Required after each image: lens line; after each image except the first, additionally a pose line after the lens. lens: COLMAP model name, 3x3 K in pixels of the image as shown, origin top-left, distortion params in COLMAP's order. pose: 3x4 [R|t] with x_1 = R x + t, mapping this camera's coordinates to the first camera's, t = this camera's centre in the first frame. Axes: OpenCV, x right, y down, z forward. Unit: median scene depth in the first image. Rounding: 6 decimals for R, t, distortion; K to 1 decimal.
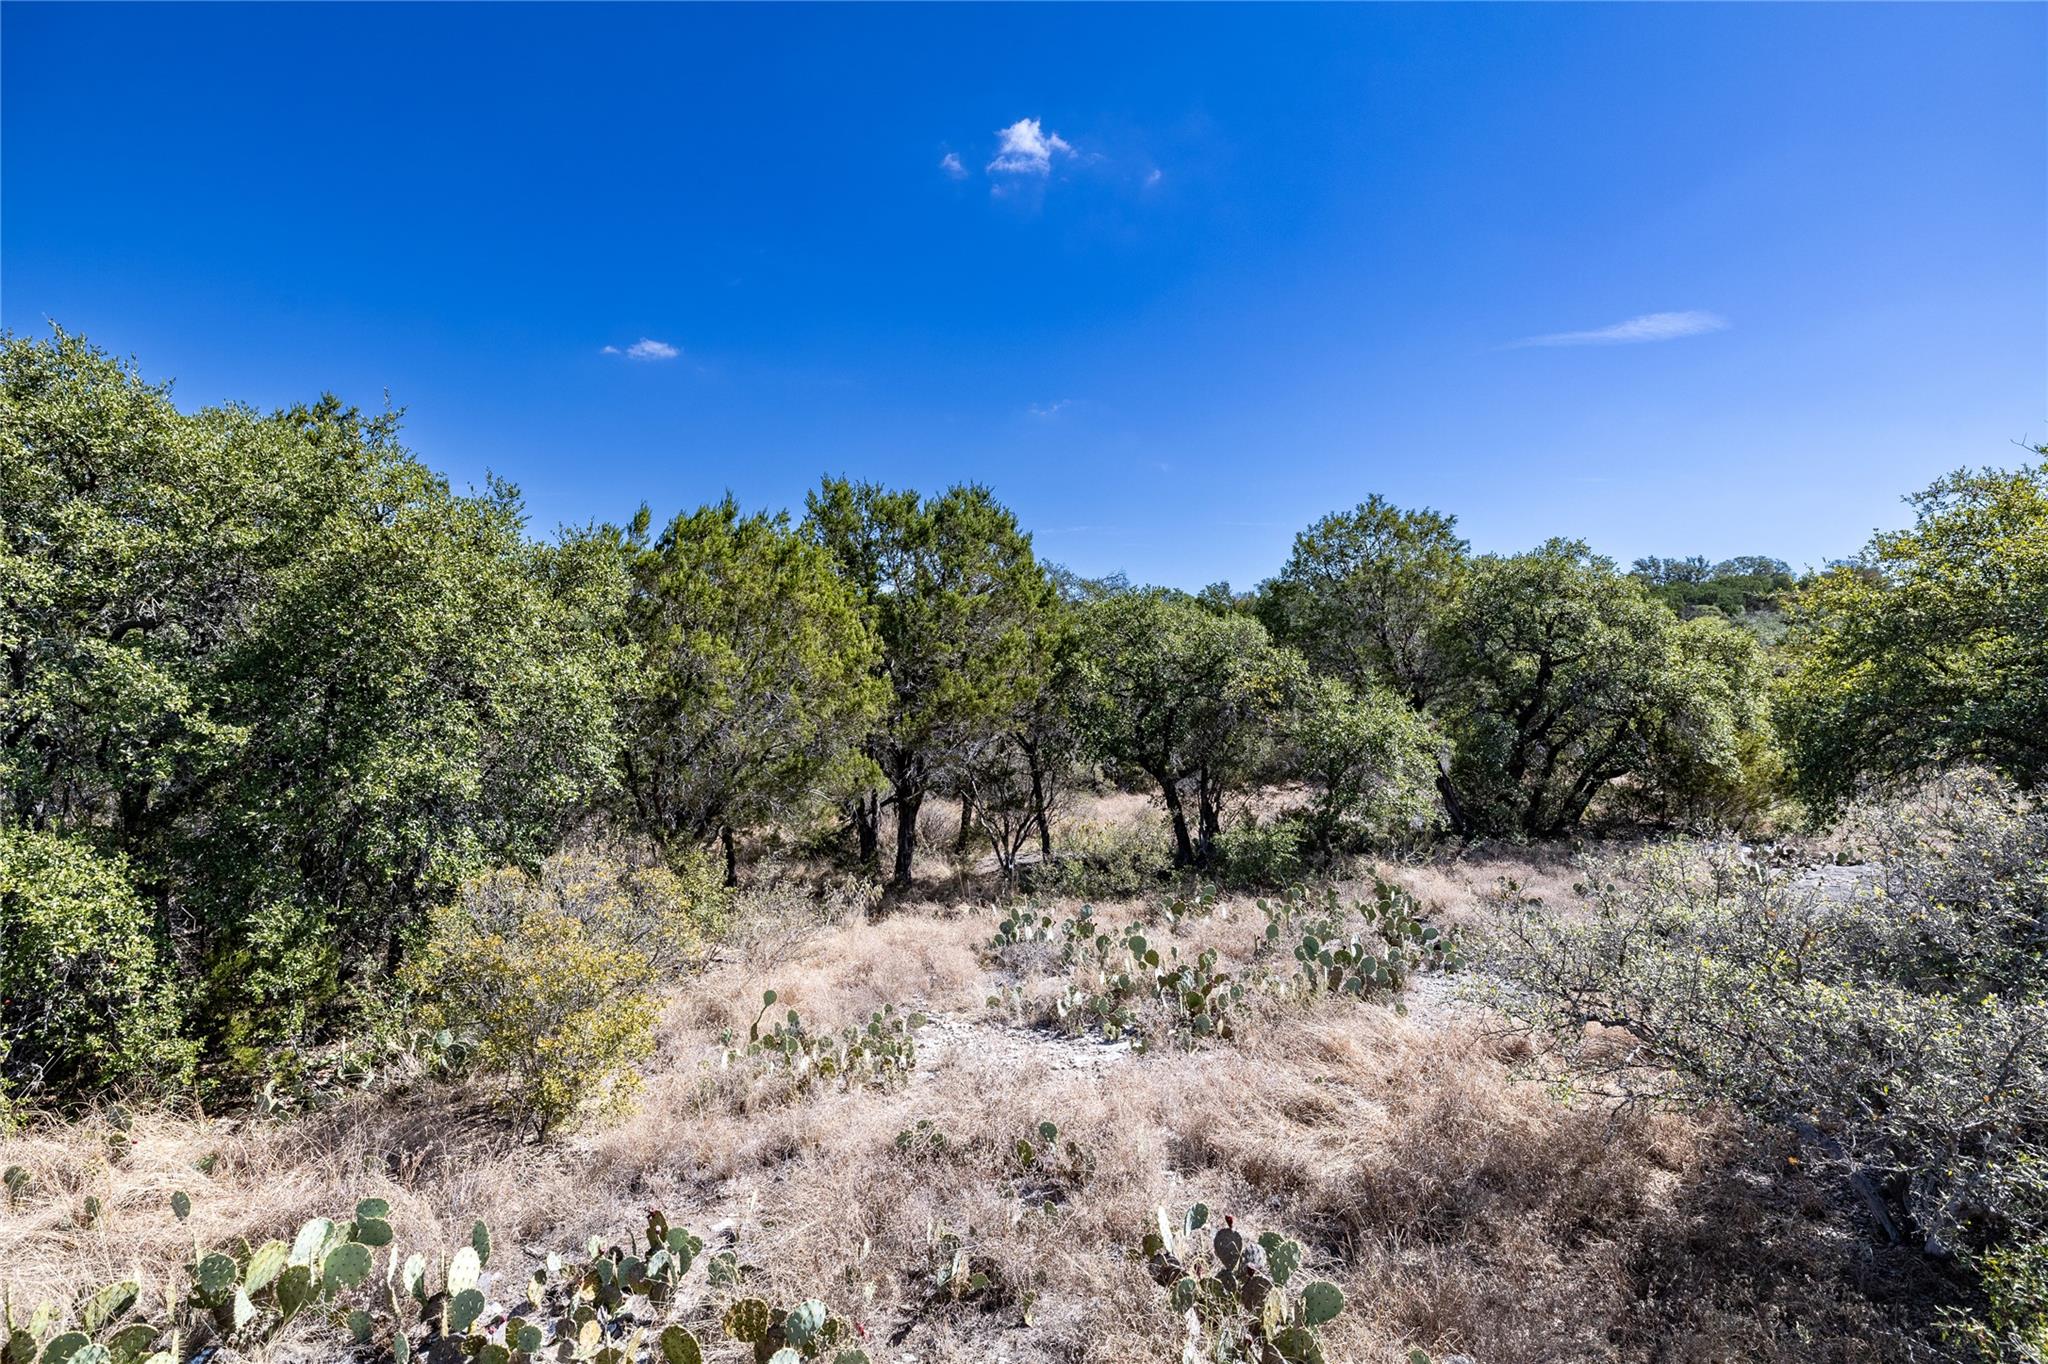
lens RADIAL K [[1044.6, 0, 1026.6], [0, 1044.6, 673.0], [0, 0, 1]] dist [0.002440, 0.000284]
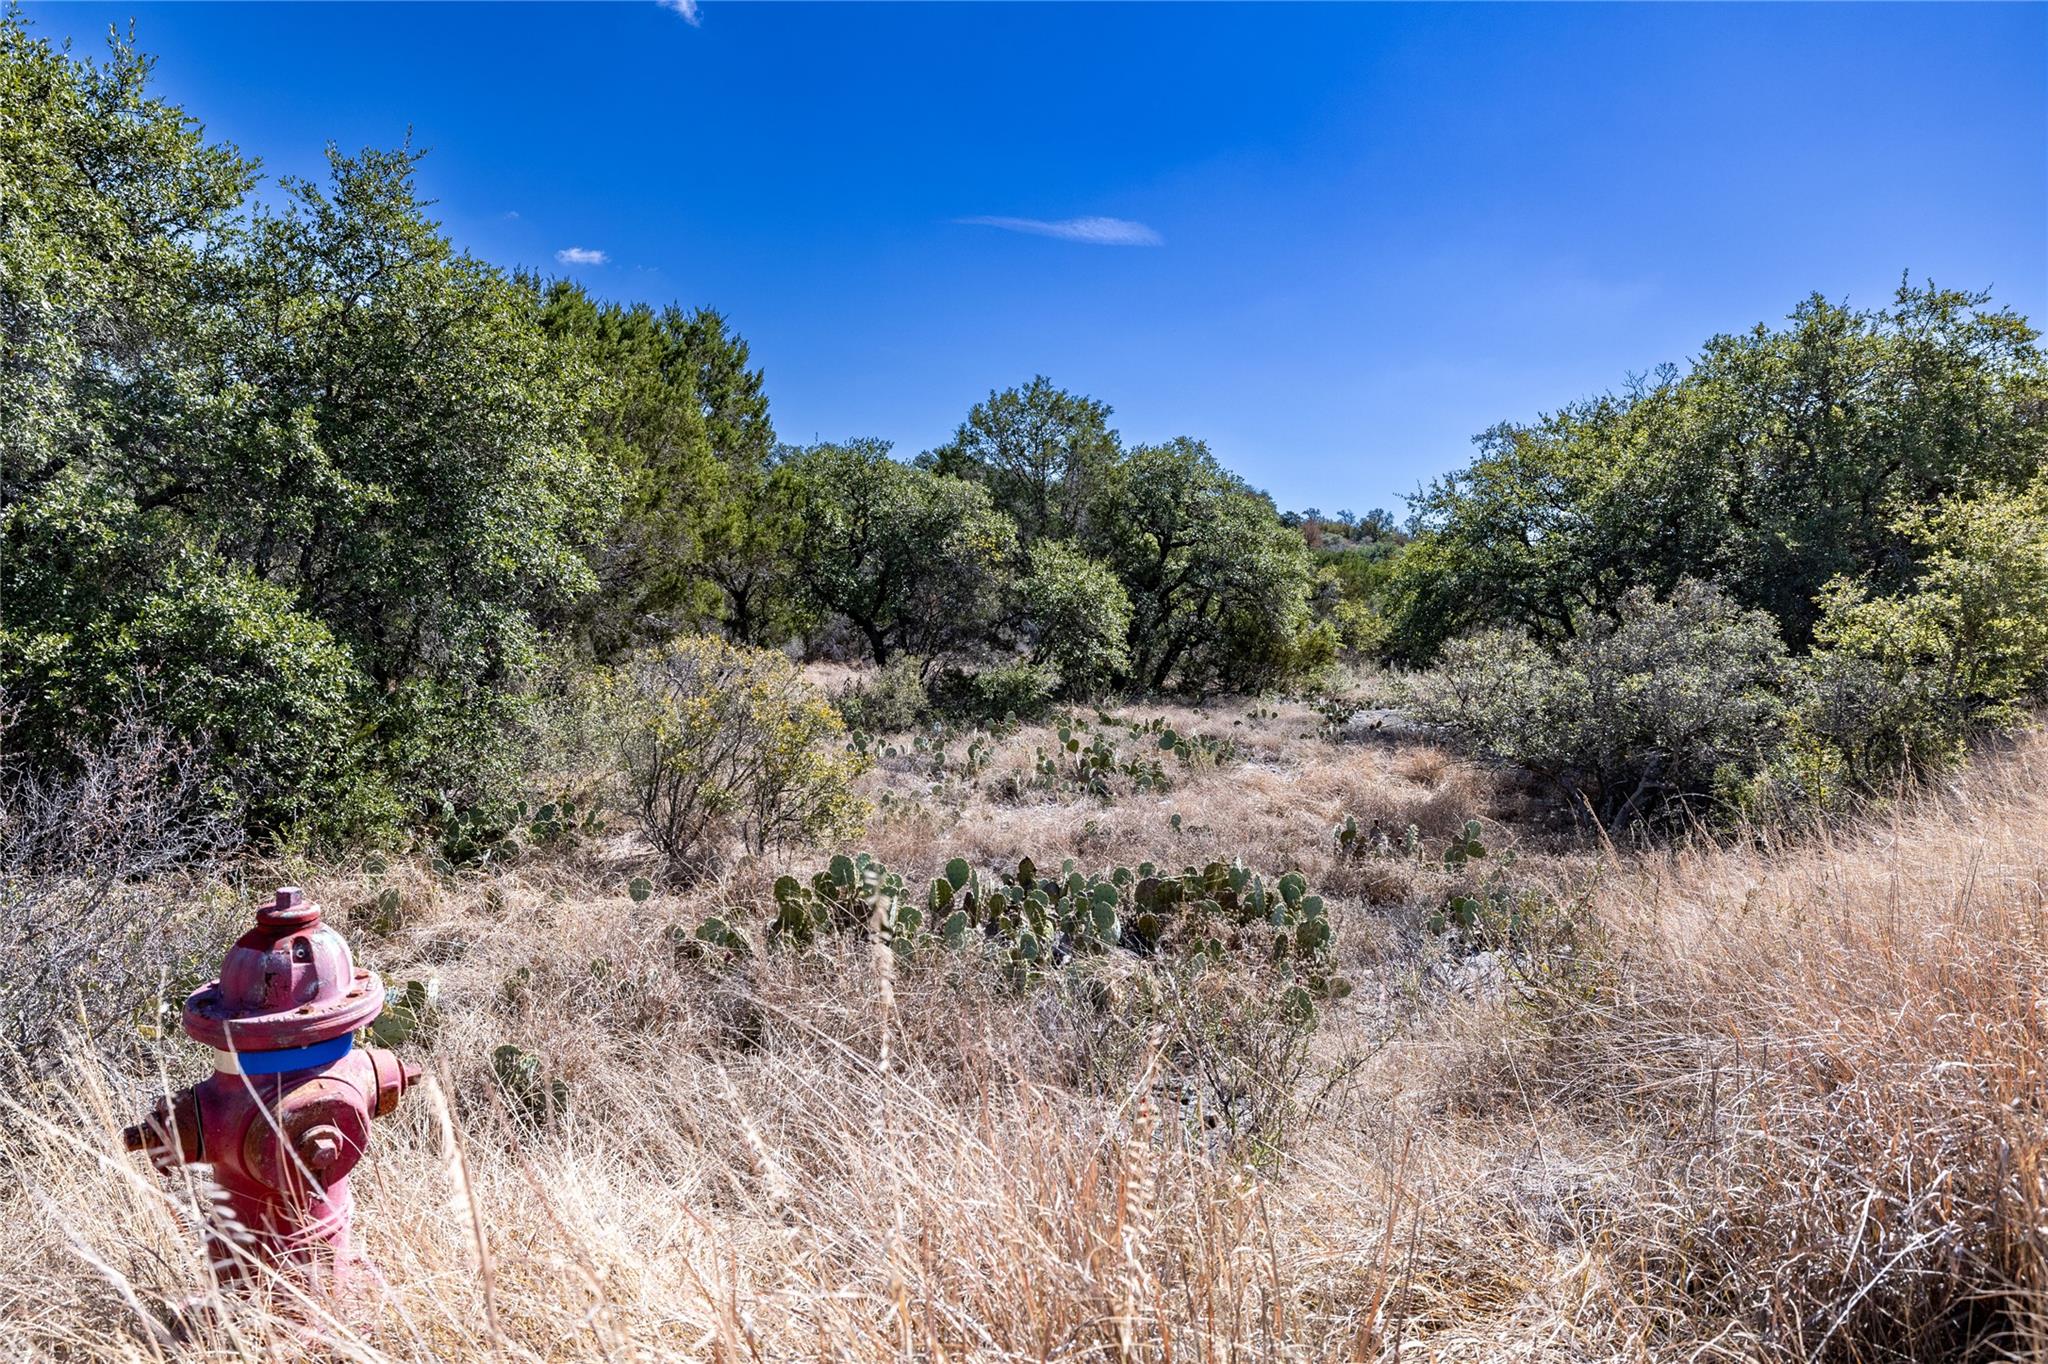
lens RADIAL K [[1214.9, 0, 1023.7], [0, 1214.9, 674.6], [0, 0, 1]] dist [-0.001054, 0.002473]
pose [[0.870564, 0.013886, 0.491859, -0.323367], [-0.060318, 0.995075, 0.078666, 0.039428], [-0.488344, -0.098152, 0.867114, -0.108106]]
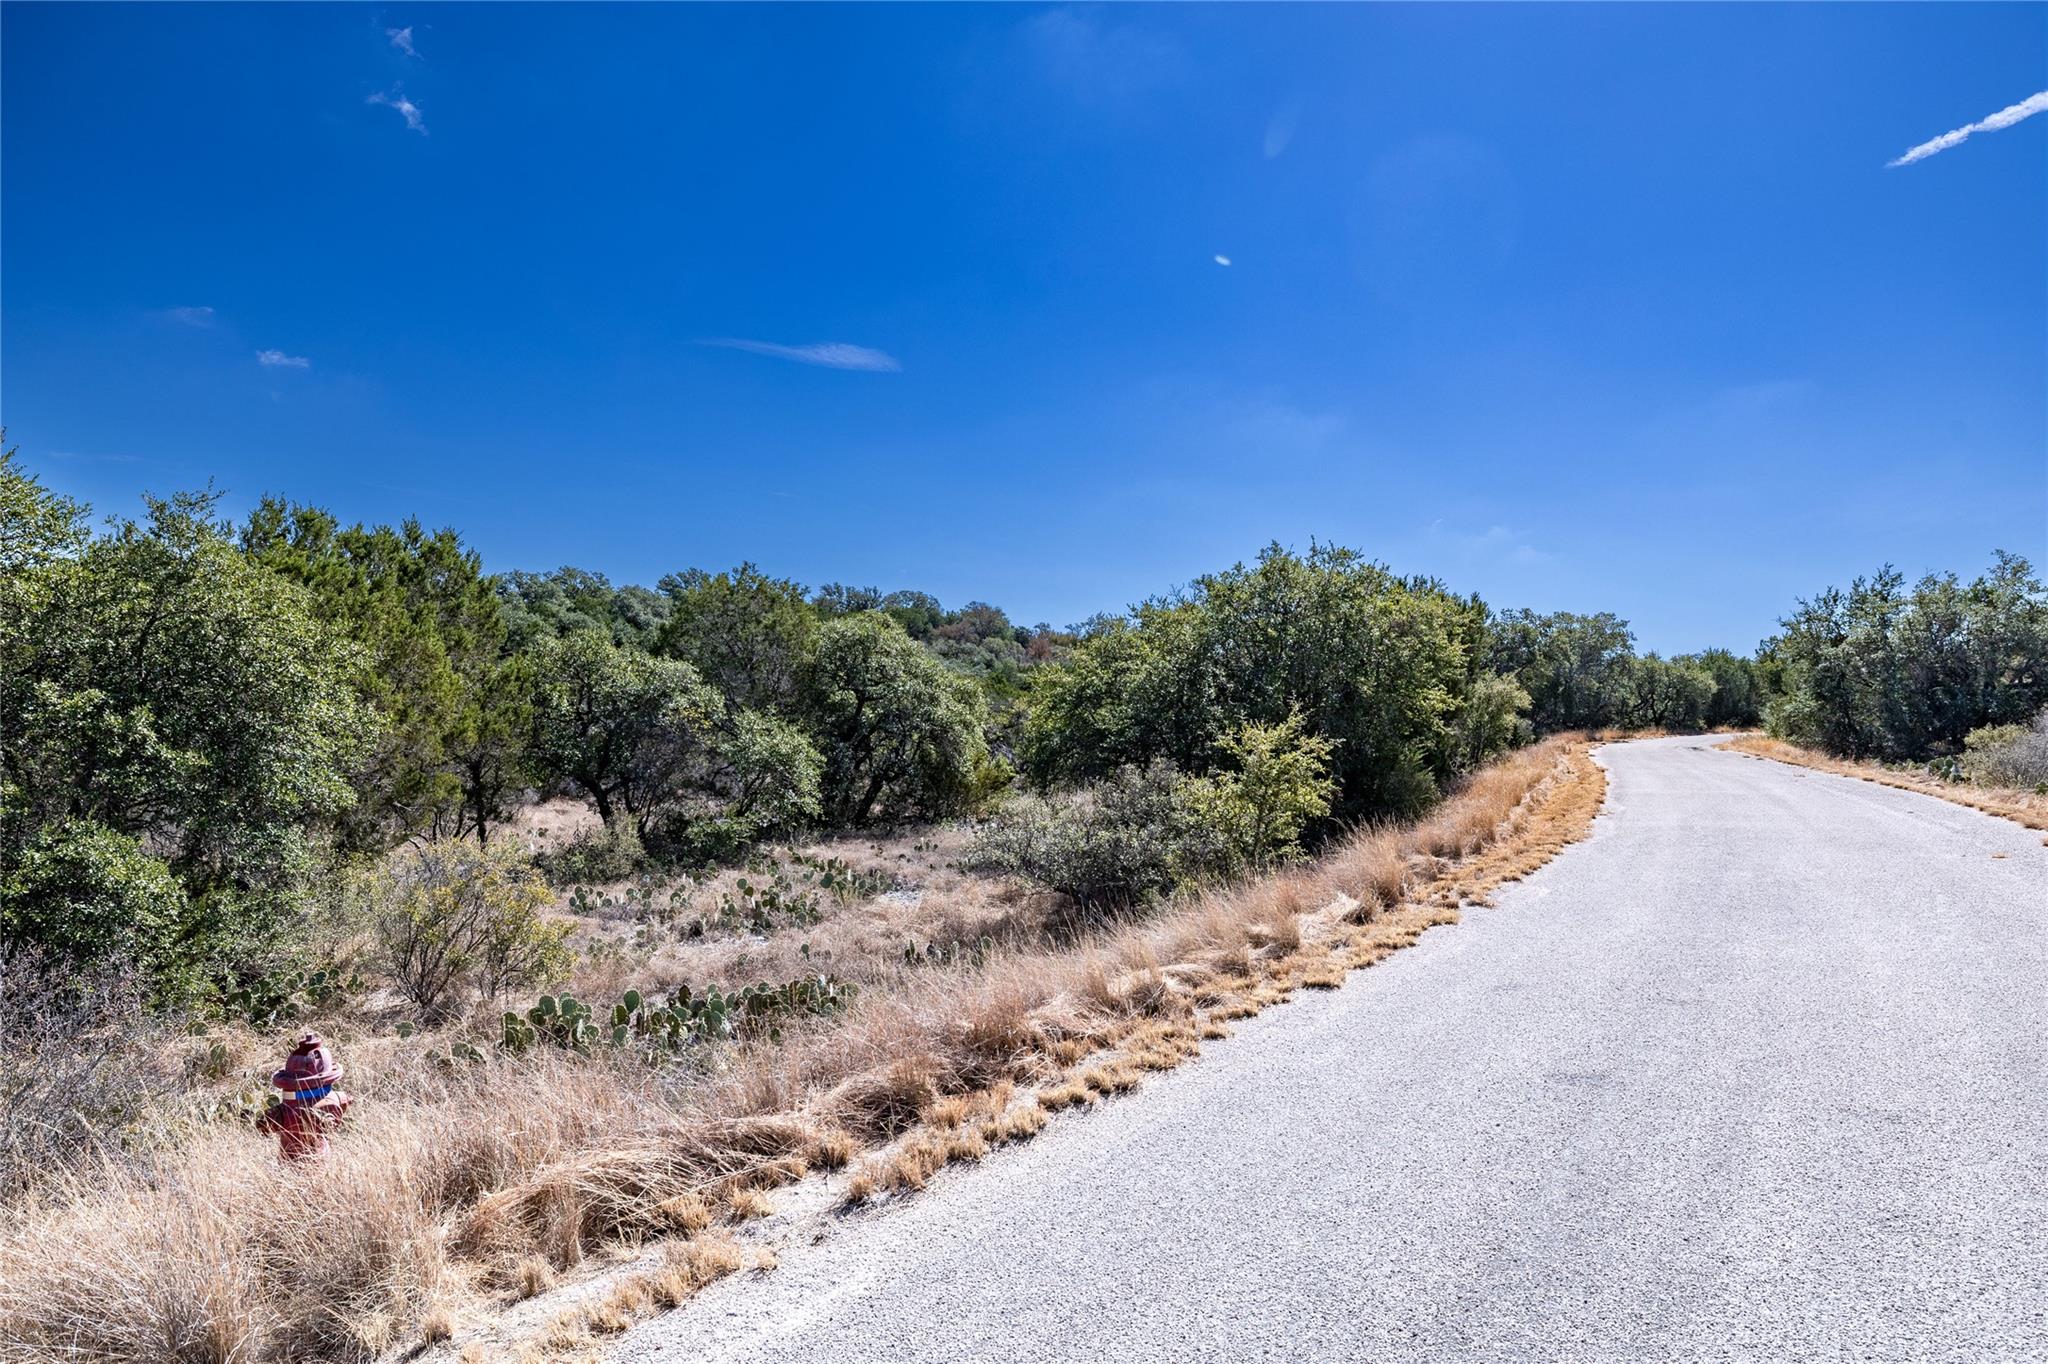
lens RADIAL K [[1182.9, 0, 1040.9], [0, 1182.9, 677.3], [0, 0, 1]] dist [0.006672, -0.001221]
pose [[0.744820, 0.035064, 0.666343, -0.395189], [-0.032890, 0.999334, -0.015822, -0.023566], [-0.666454, -0.010131, 0.745477, -0.341435]]
